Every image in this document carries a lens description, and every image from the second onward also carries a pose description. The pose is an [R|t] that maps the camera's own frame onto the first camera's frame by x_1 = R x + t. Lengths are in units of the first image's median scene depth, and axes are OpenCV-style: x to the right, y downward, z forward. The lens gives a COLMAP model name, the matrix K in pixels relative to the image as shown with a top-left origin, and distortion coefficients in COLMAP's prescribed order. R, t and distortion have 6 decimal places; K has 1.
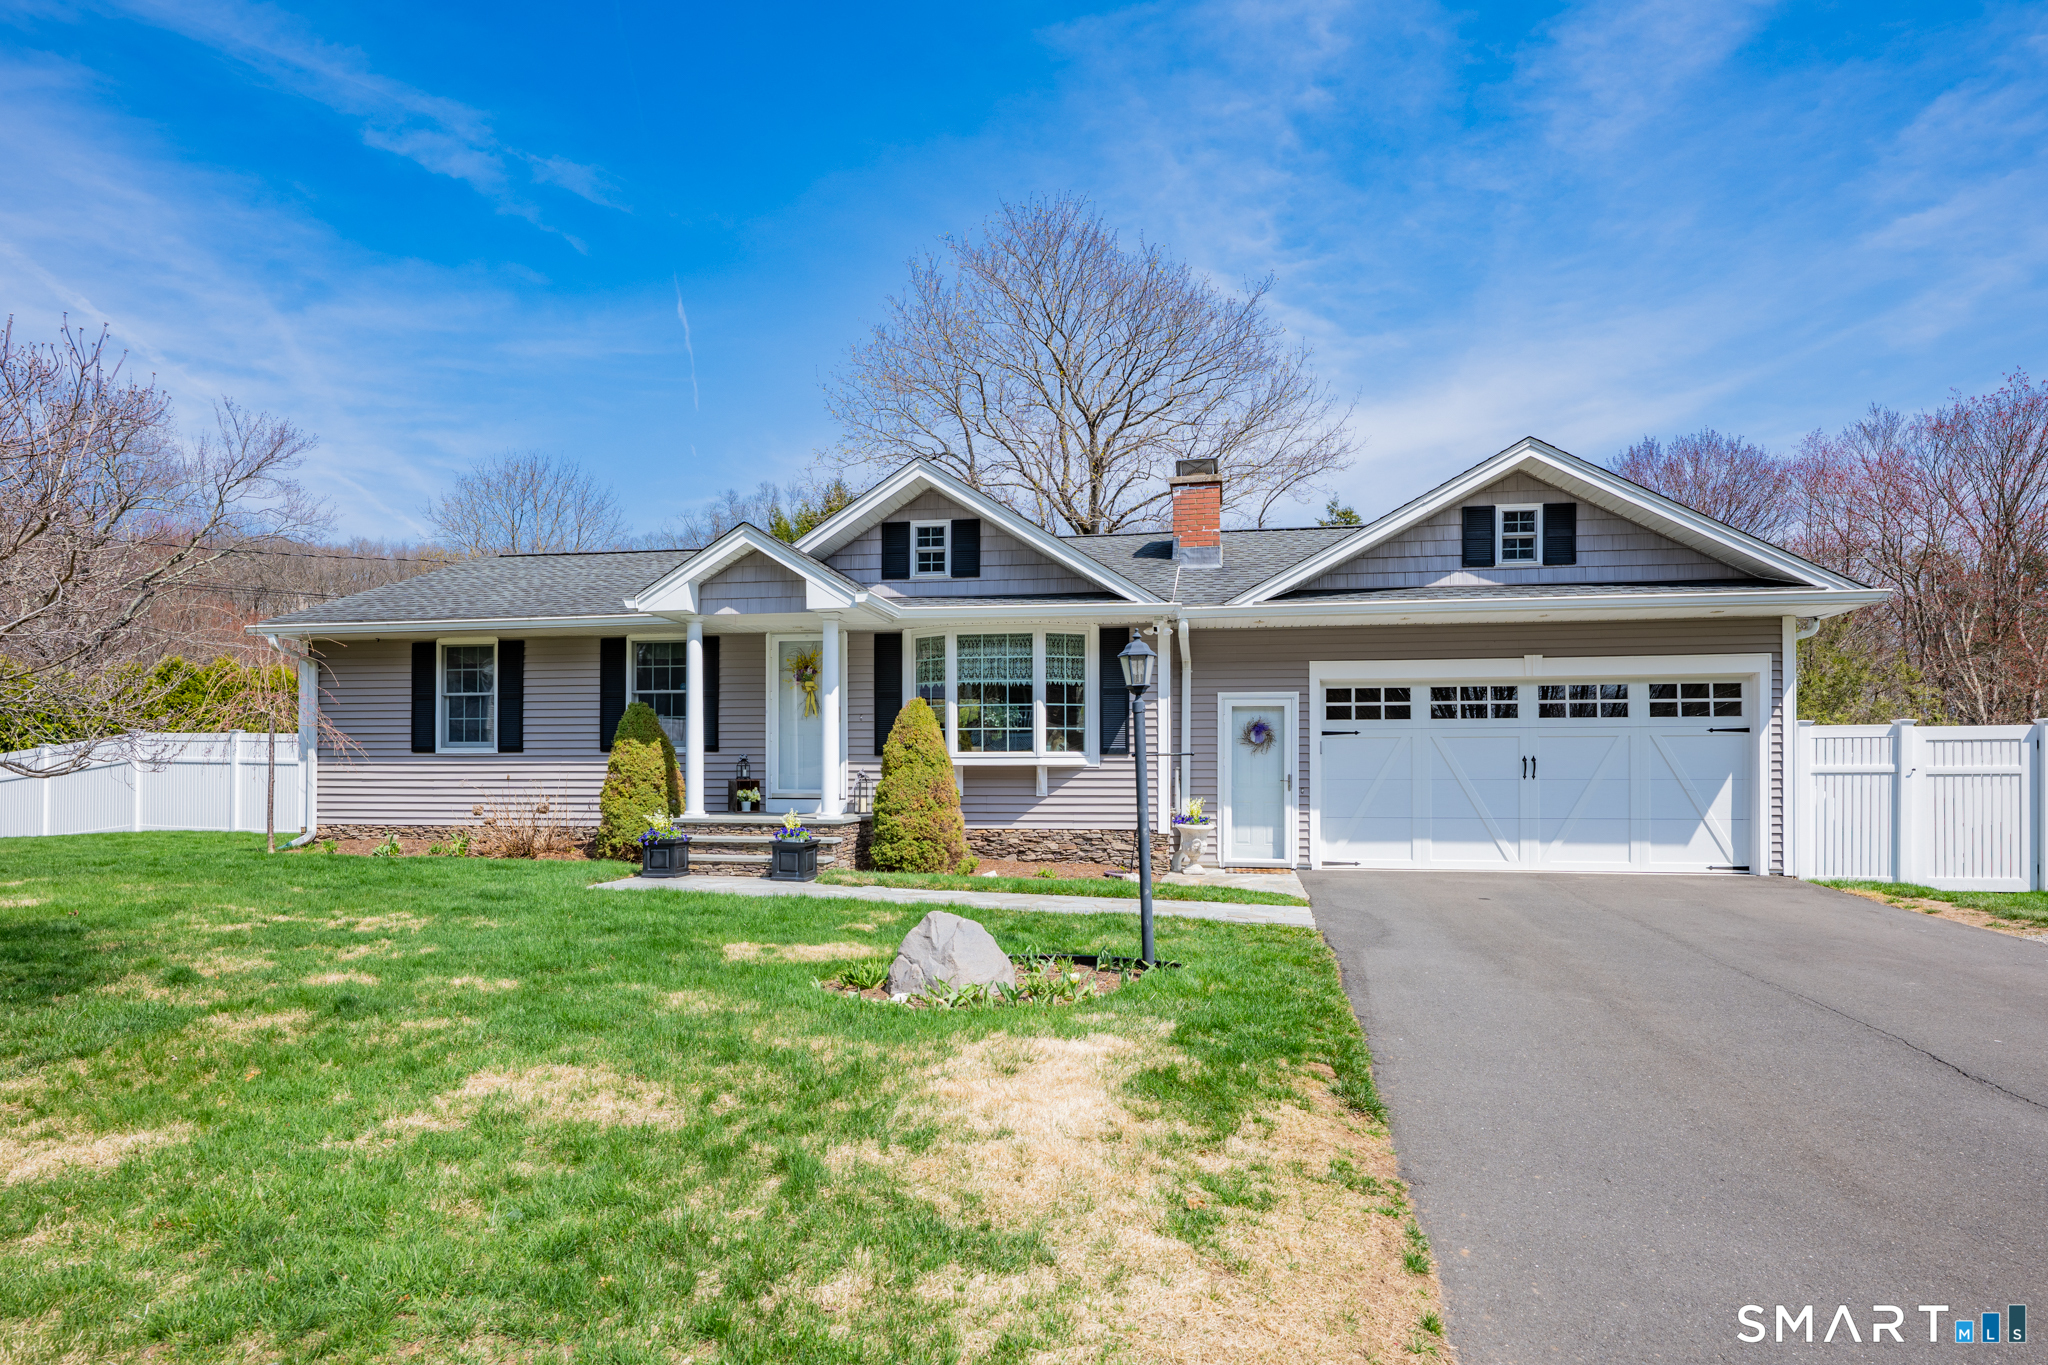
lens RADIAL K [[1121.7, 0, 1023.2], [0, 1121.7, 766.7], [0, 0, 1]] dist [-0.001060, -0.000803]
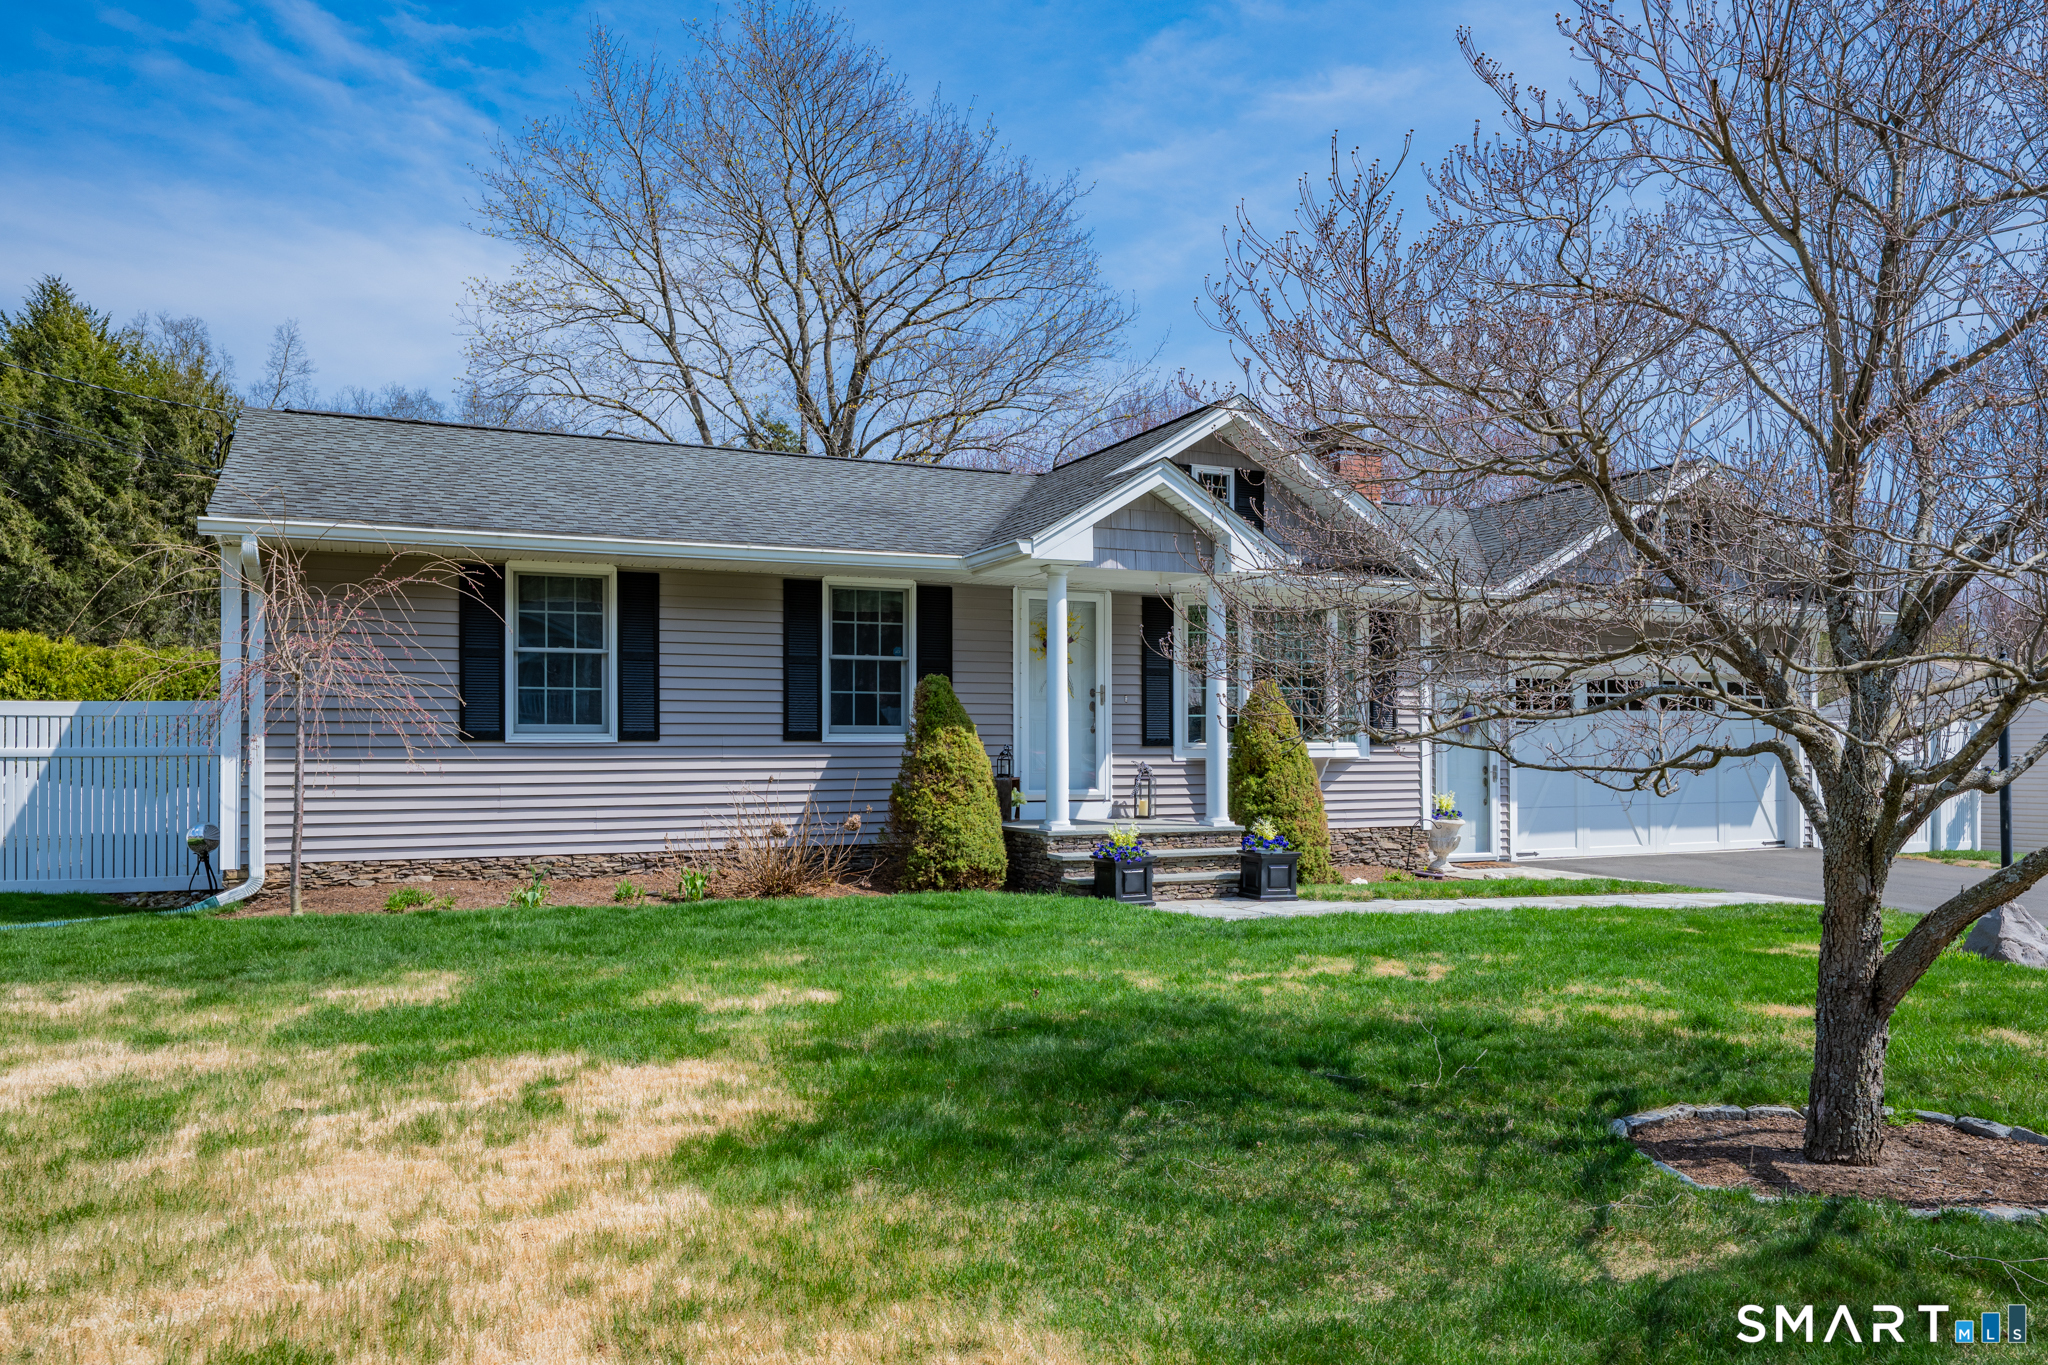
lens RADIAL K [[1523.7, 0, 1031.5], [0, 1523.7, 711.2], [0, 0, 1]] dist [0.007214, 0.001591]
pose [[0.823864, 0.010678, 0.566687, -0.861255], [-0.000372, 0.999832, -0.018299, -0.015737], [-0.566787, 0.014865, 0.823730, 0.139038]]
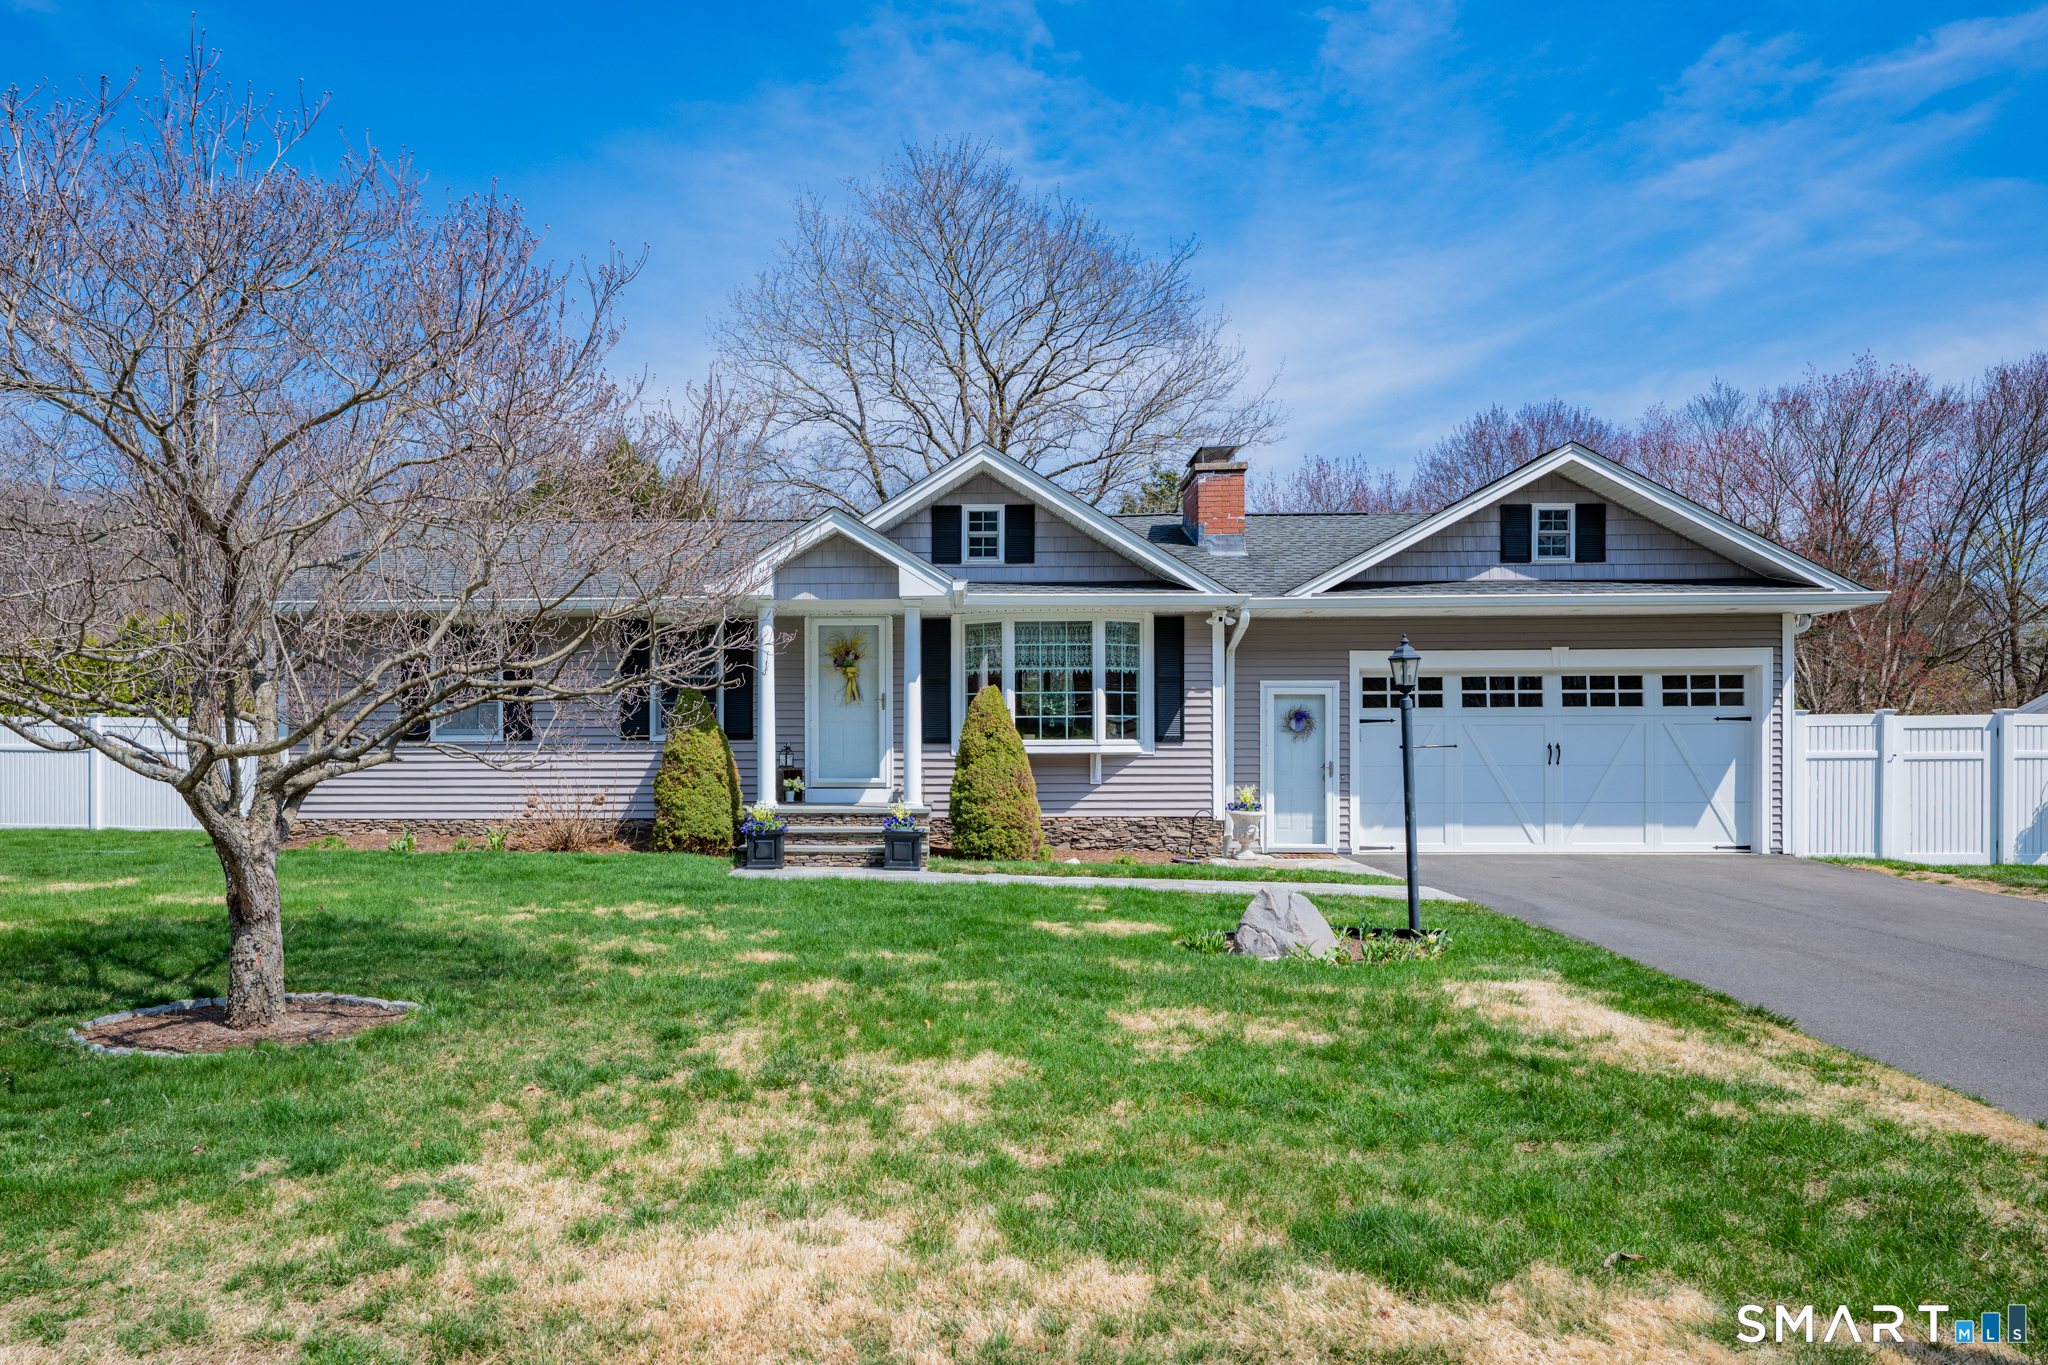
lens RADIAL K [[1289.0, 0, 908.5], [0, 1289.0, 761.2], [0, 0, 1]] dist [-0.003683, 0.000840]
pose [[0.992432, -0.003410, 0.122752, -0.294050], [0.002237, 0.999951, 0.009688, -0.005619], [-0.122779, -0.009340, 0.992390, -0.120008]]
